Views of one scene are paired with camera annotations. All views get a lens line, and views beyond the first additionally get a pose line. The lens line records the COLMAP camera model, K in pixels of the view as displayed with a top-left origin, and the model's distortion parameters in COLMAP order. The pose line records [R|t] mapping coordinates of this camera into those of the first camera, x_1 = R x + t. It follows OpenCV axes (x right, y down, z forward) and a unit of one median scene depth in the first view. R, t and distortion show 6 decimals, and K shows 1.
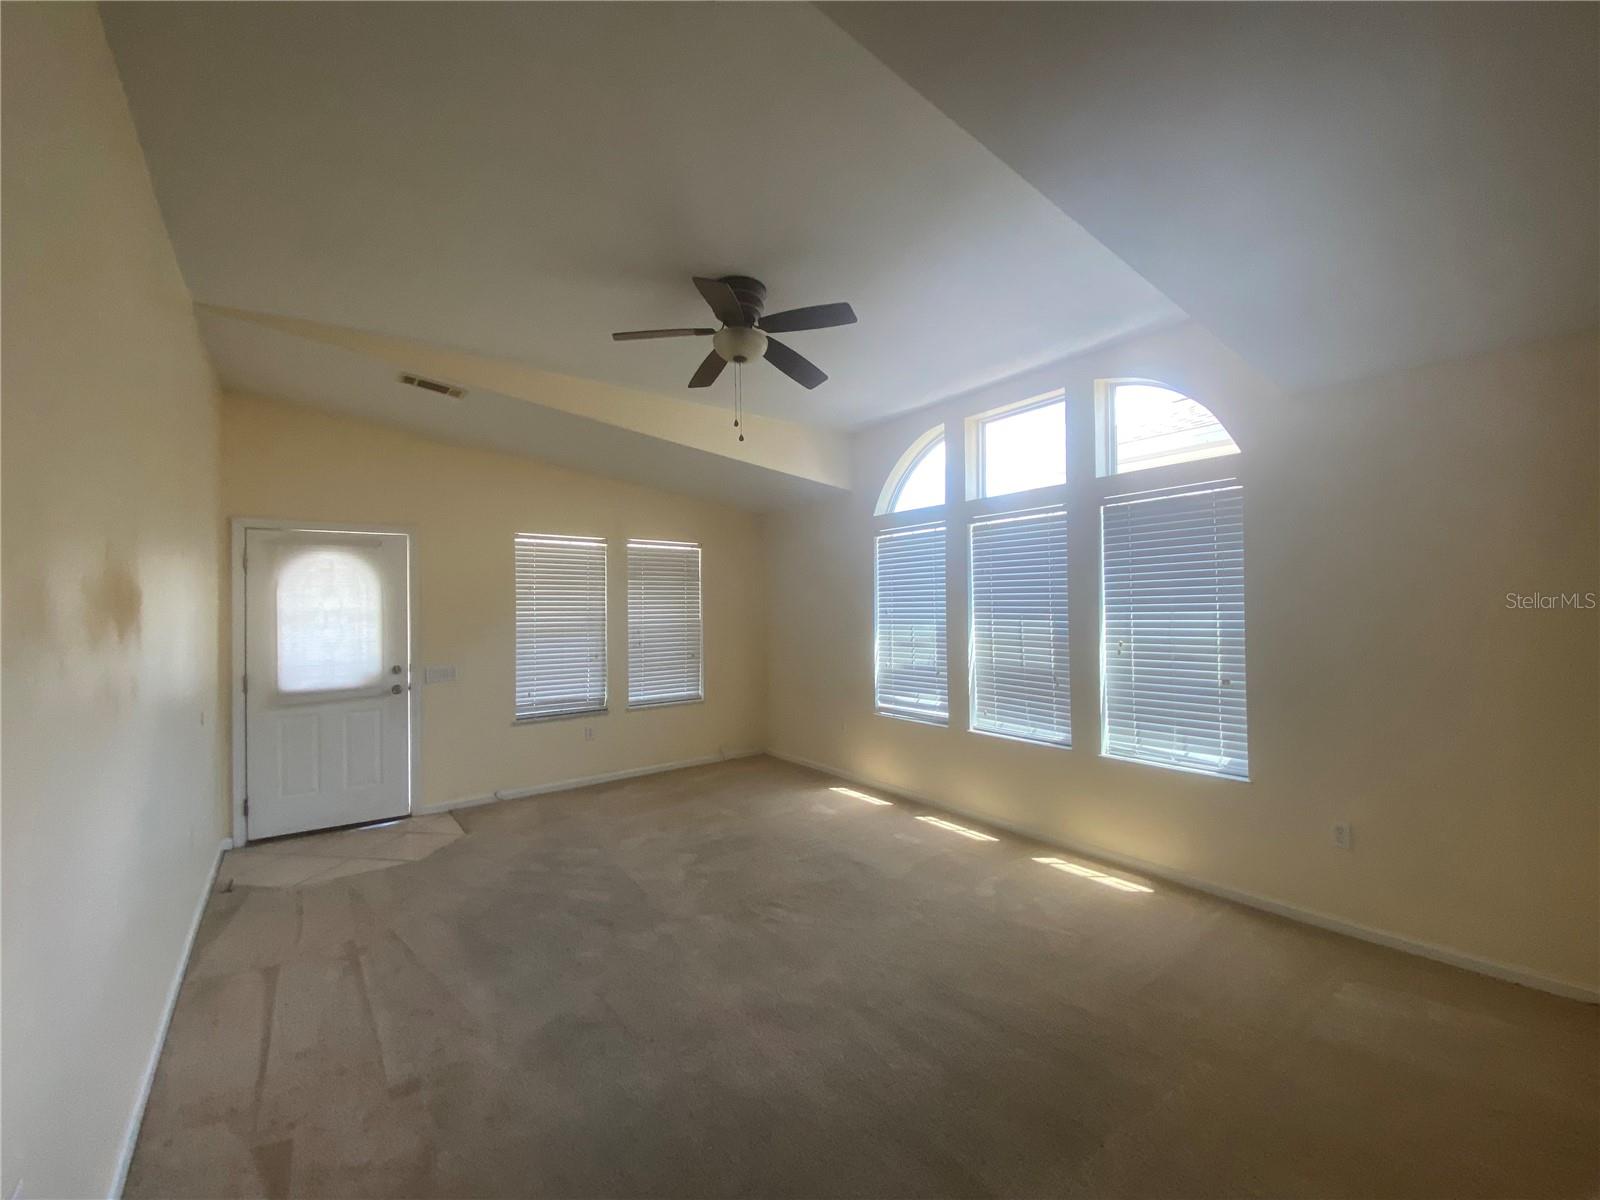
lens RADIAL K [[650.9, 0, 796.1], [0, 650.9, 594.4], [0, 0, 1]] dist [0.027182, -0.024824]
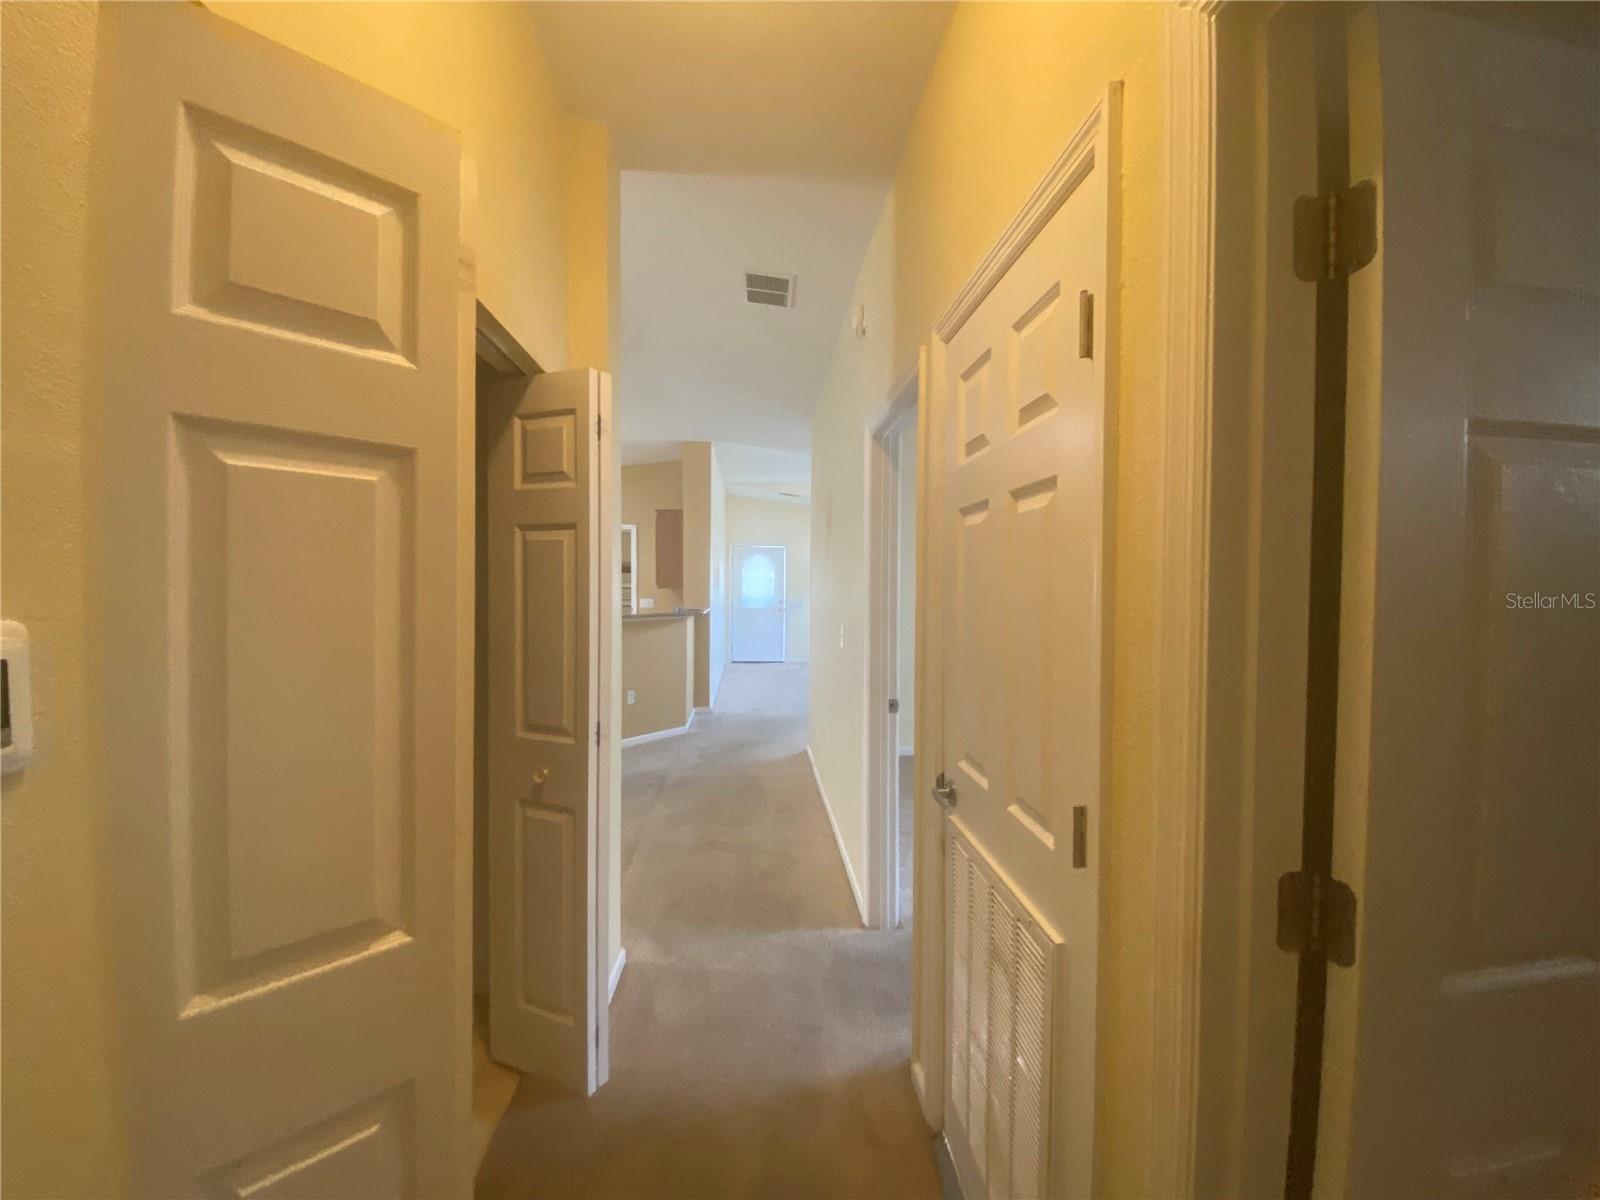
lens RADIAL K [[650.9, 0, 796.1], [0, 650.9, 594.4], [0, 0, 1]] dist [0.027182, -0.024824]
pose [[0.841518, 0.033386, -0.539196, 0.832013], [-0.013062, 0.999054, 0.041474, -0.016599], [0.540071, -0.027858, 0.841158, -1.122226]]
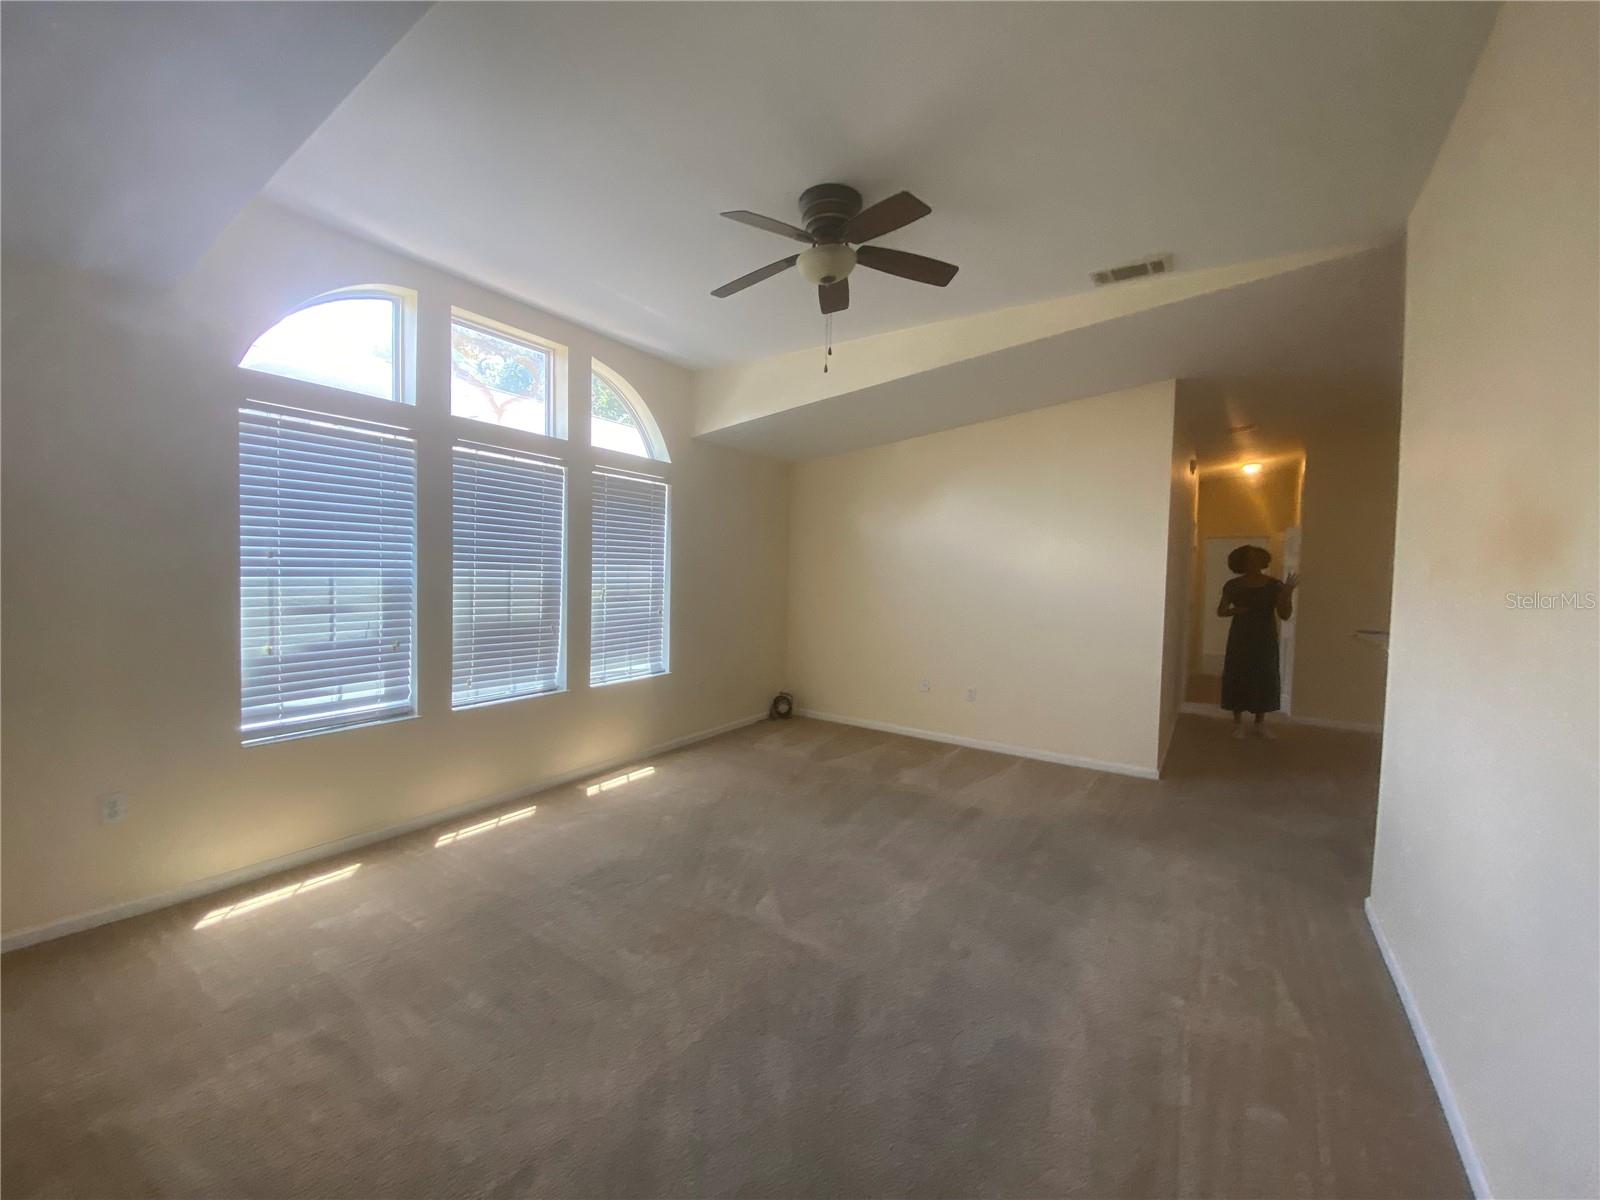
lens RADIAL K [[650.9, 0, 796.1], [0, 650.9, 594.4], [0, 0, 1]] dist [0.027182, -0.024824]
pose [[-0.356254, -0.027640, 0.933980, -0.650768], [-0.035304, 0.999247, 0.016105, 0.043797], [-0.933722, -0.027236, -0.356961, 0.945649]]
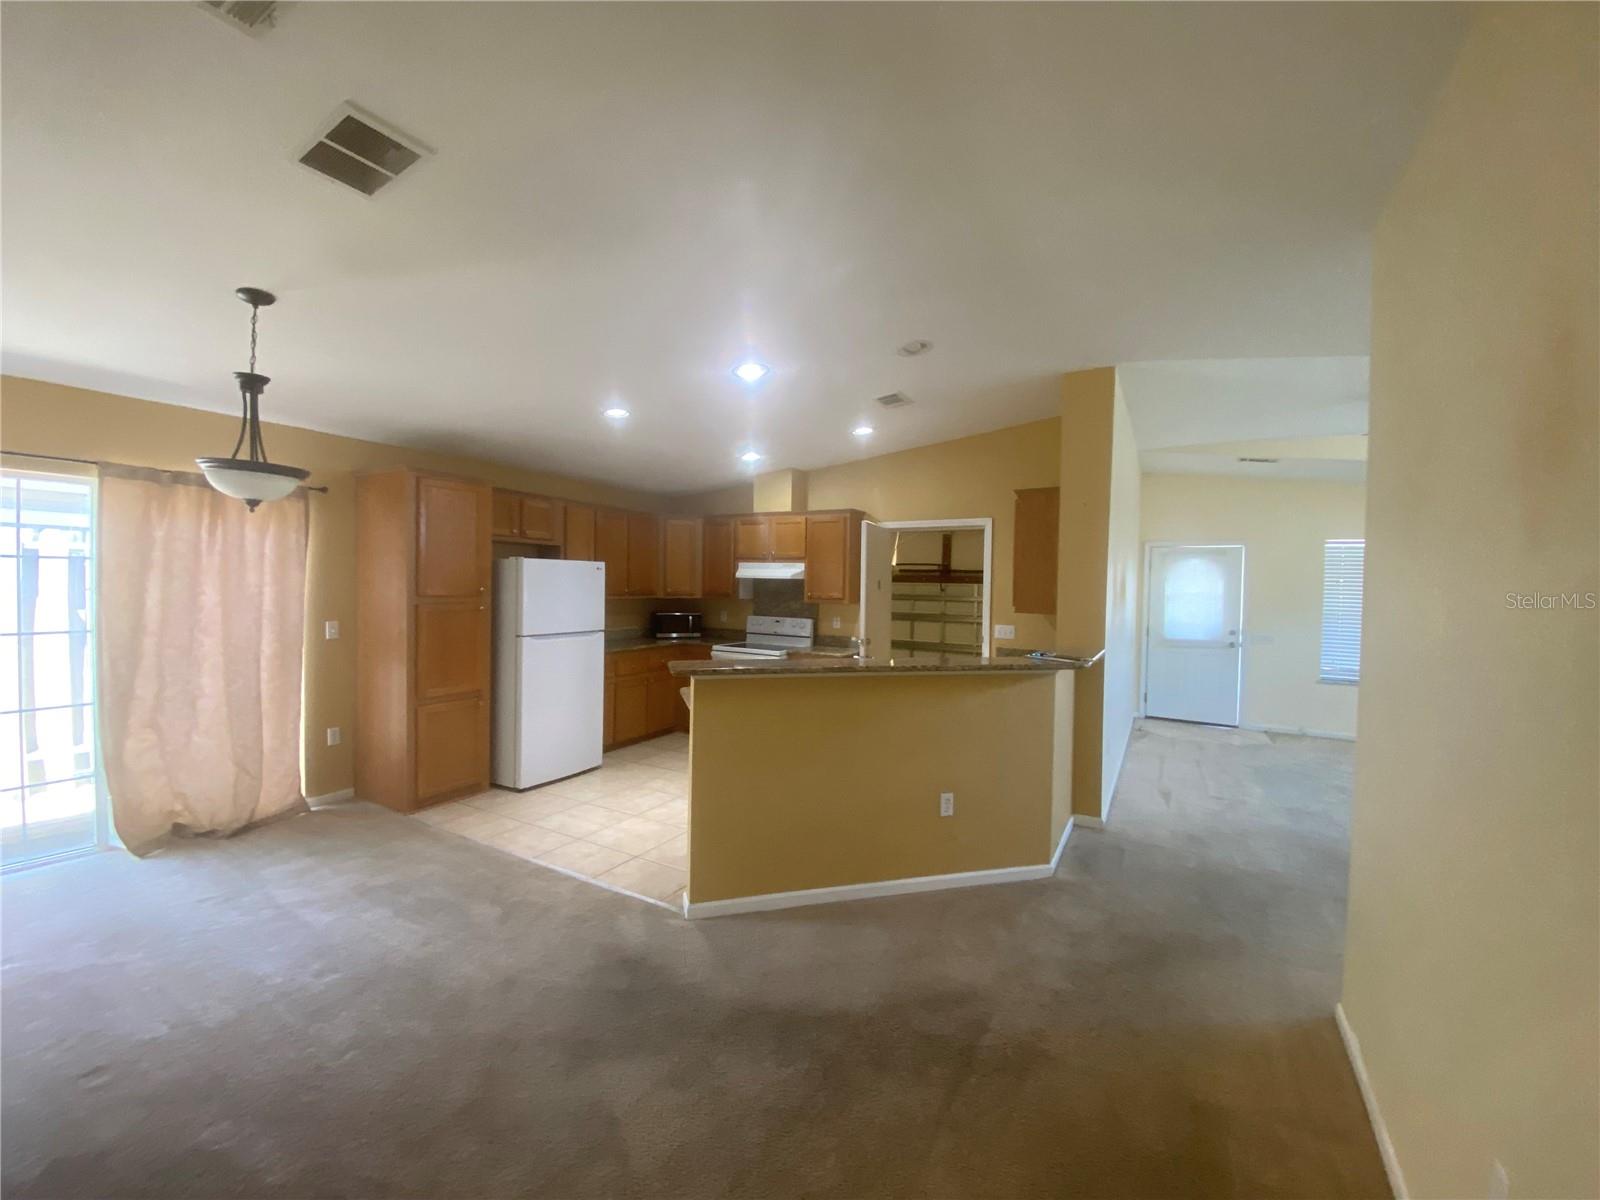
lens RADIAL K [[650.9, 0, 796.1], [0, 650.9, 594.4], [0, 0, 1]] dist [0.027182, -0.024824]
pose [[0.397842, 0.038998, -0.916625, 0.454437], [-0.012892, 0.999235, 0.036917, -0.022922], [0.917363, -0.002870, 0.398041, -0.646367]]
